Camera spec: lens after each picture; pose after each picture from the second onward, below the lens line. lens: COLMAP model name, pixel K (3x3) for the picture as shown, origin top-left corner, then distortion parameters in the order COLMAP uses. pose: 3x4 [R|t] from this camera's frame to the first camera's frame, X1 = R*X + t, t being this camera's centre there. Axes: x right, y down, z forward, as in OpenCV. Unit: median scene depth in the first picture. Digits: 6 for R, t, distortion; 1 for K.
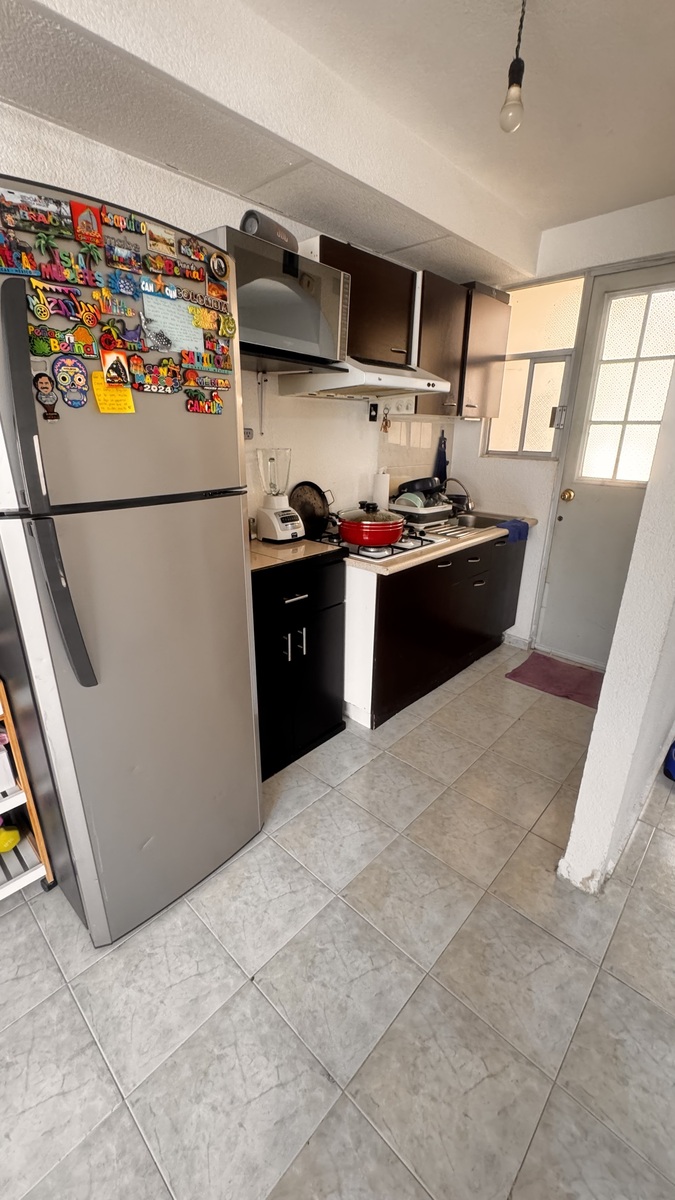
lens RADIAL K [[477.1, 0, 340.3], [0, 477.1, 599.3], [0, 0, 1]] dist [-0.002934, -0.000045]
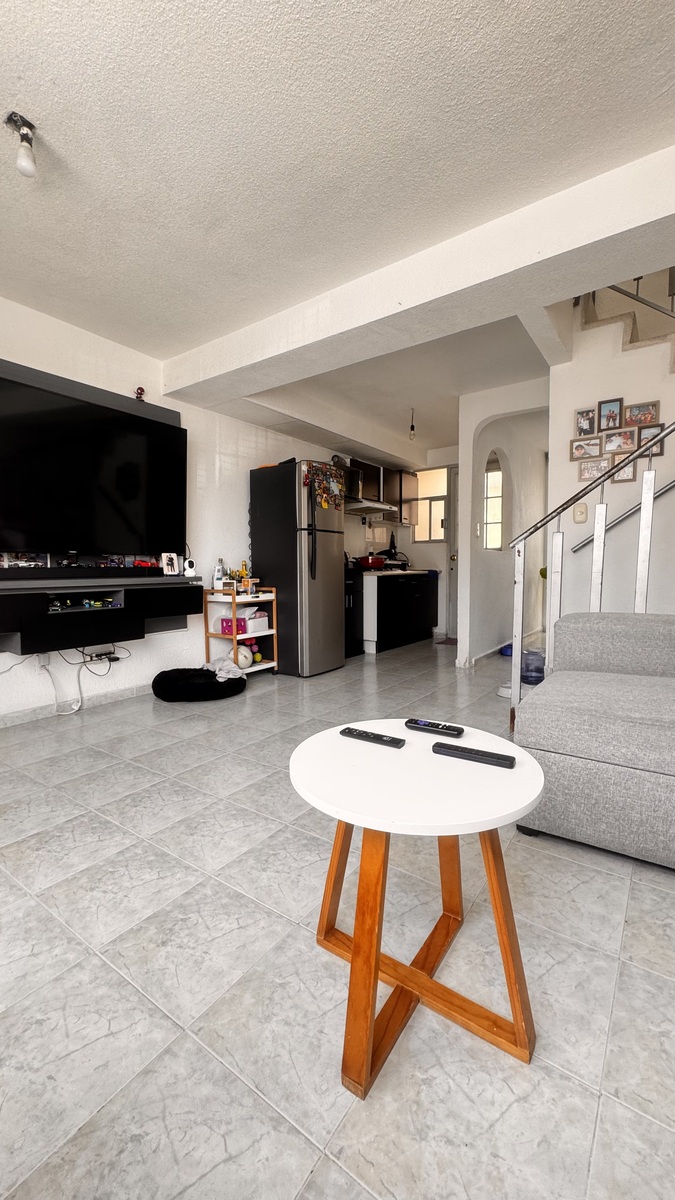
lens RADIAL K [[477.1, 0, 336.8], [0, 477.1, 598.2], [0, 0, 1]] dist [-0.002934, -0.000045]
pose [[0.991454, -0.023968, 0.128233, -0.359136], [0.058102, 0.961229, -0.269560, 0.565867], [-0.116801, 0.274707, 0.954407, -1.045356]]
